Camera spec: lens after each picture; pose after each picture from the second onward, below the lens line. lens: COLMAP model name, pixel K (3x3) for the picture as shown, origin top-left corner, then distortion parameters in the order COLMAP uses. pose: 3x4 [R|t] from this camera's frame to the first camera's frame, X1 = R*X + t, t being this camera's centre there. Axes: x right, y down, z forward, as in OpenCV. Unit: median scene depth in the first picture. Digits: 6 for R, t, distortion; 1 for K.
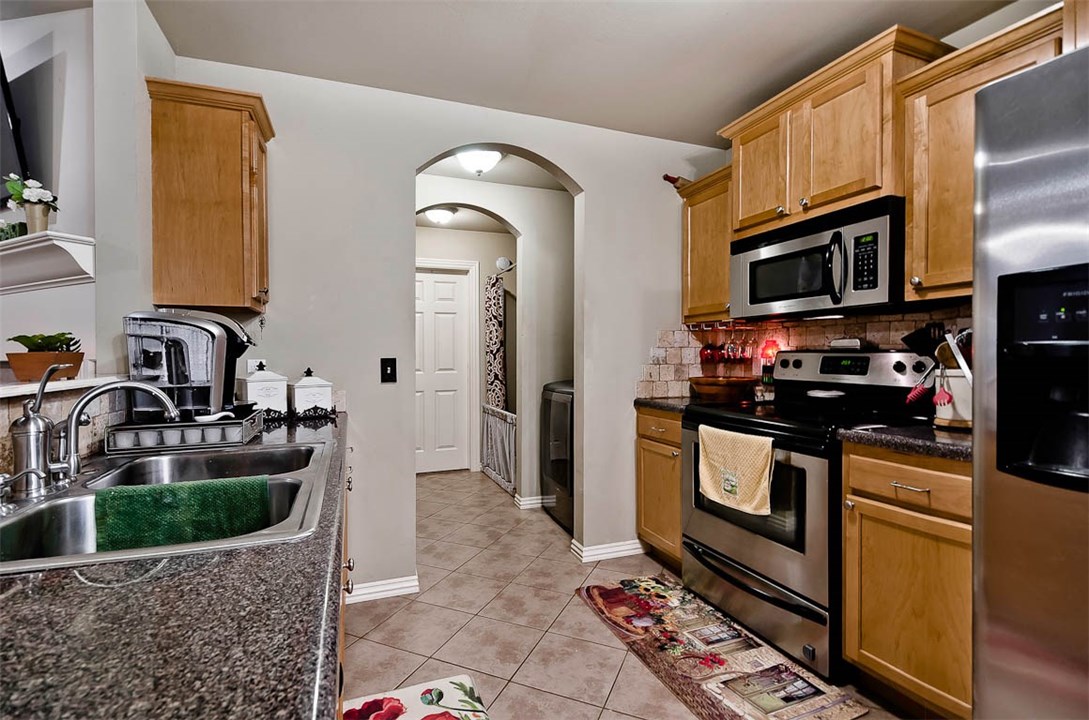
lens RADIAL K [[486.3, 0, 542.8], [0, 486.3, 364.8], [0, 0, 1]] dist [0.000129, -0.000241]
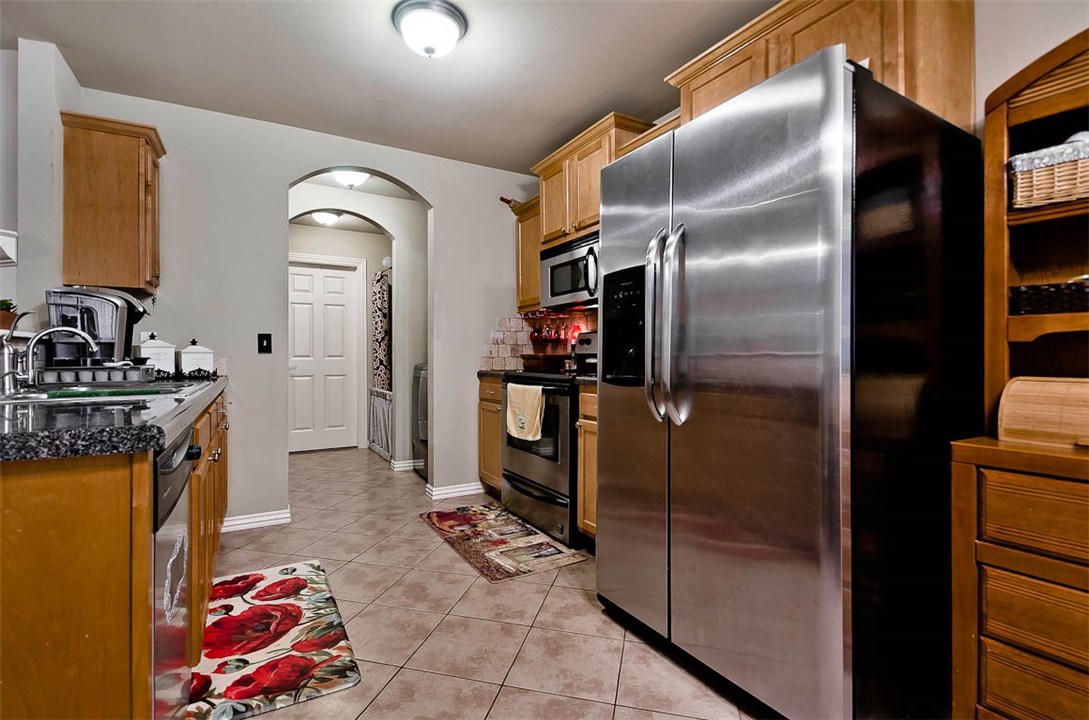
lens RADIAL K [[492.1, 0, 539.0], [0, 492.1, 361.3], [0, 0, 1]] dist [0.008133, -0.010076]
pose [[0.989227, 0.000789, 0.146390, 0.222536], [0.000963, 0.999929, -0.011892, 0.082755], [-0.146389, 0.011904, 0.989156, -0.406666]]
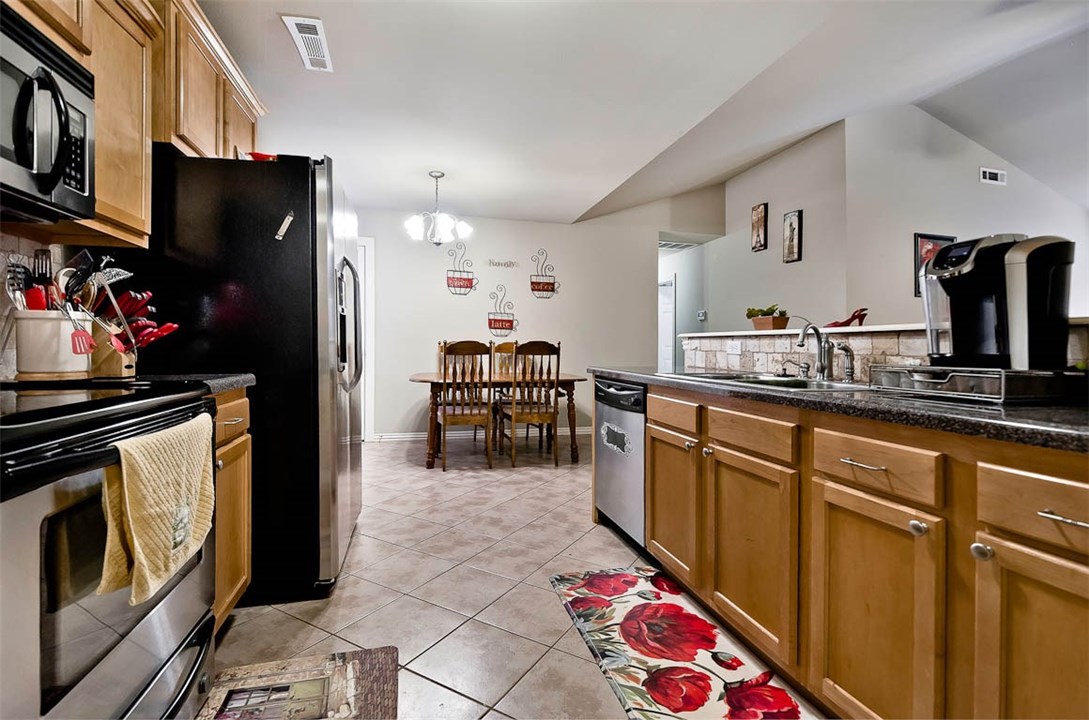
lens RADIAL K [[486.3, 0, 535.4], [0, 486.3, 362.6], [0, 0, 1]] dist [0.000129, -0.000241]
pose [[-0.990329, -0.012493, 0.138177, -0.046682], [-0.006029, 0.998872, 0.047095, 0.049342], [-0.138610, 0.045807, -0.989287, 1.406669]]
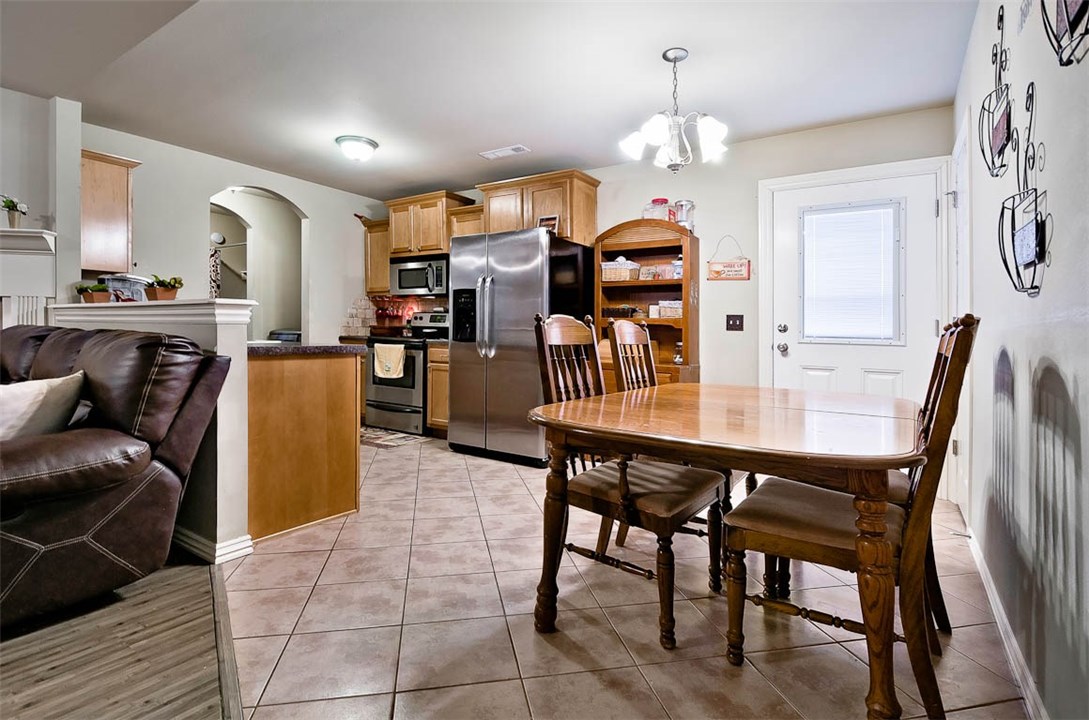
lens RADIAL K [[507.6, 0, 551.2], [0, 507.6, 358.3], [0, 0, 1]] dist [0.013537, -0.000053]
pose [[0.804872, -0.016534, 0.593218, -0.414358], [-0.008780, 0.999171, 0.039761, 0.096118], [-0.593383, -0.037212, 0.804060, -1.375912]]
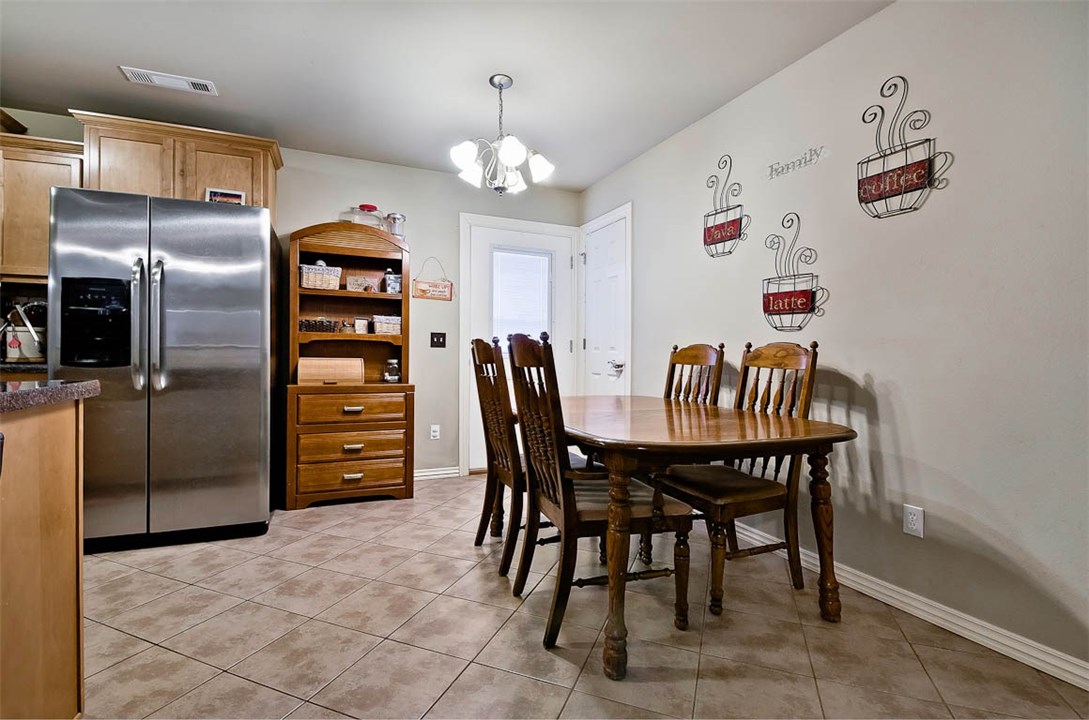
lens RADIAL K [[492.1, 0, 529.6], [0, 492.1, 357.3], [0, 0, 1]] dist [0.008133, -0.010076]
pose [[-0.007120, -0.005489, 0.999960, -0.674542], [0.003408, 0.999979, 0.005513, 0.089889], [-0.999969, 0.003447, -0.007101, -0.574797]]
